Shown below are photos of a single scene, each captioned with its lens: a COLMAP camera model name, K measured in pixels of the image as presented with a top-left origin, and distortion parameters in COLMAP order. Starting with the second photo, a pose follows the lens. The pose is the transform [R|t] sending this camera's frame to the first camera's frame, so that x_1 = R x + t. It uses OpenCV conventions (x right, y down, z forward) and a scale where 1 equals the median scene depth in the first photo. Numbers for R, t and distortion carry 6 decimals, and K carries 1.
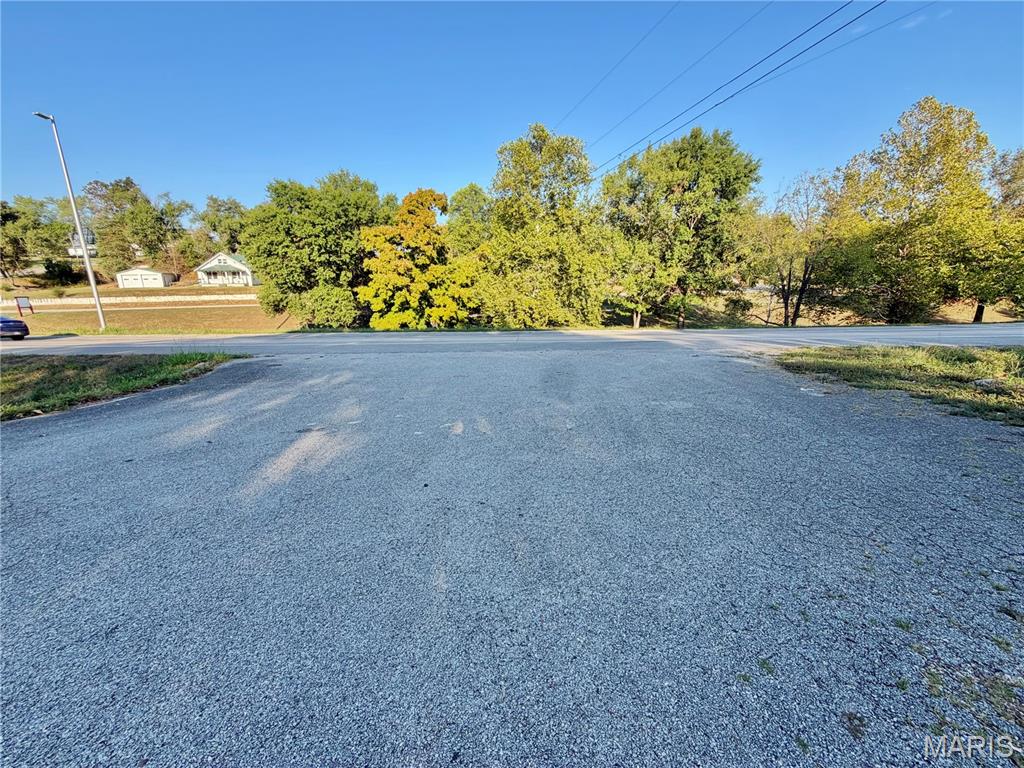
lens RADIAL K [[411.9, 0, 504.2], [0, 411.9, 387.0], [0, 0, 1]] dist [0.000108, 0.000524]
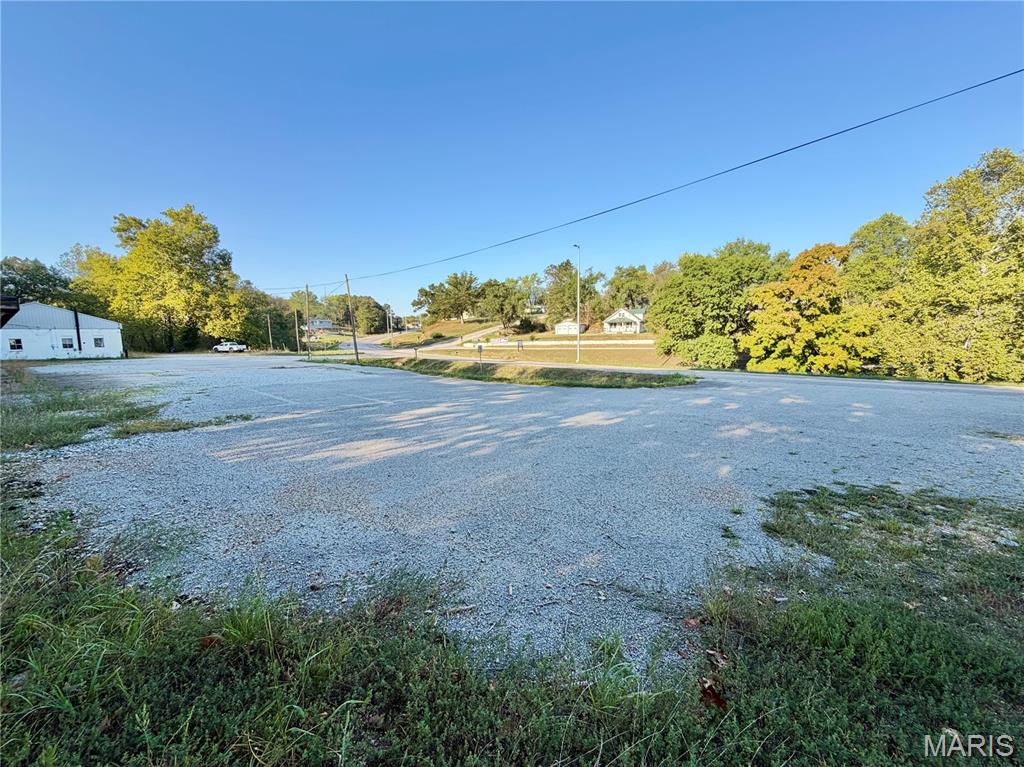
lens RADIAL K [[411.9, 0, 510.4], [0, 411.9, 385.0], [0, 0, 1]] dist [0.000108, 0.000524]
pose [[0.703762, 0.089119, -0.704824, 0.017384], [-0.166169, 0.985230, -0.041345, 0.046947], [0.690729, 0.146217, 0.708177, -0.235948]]
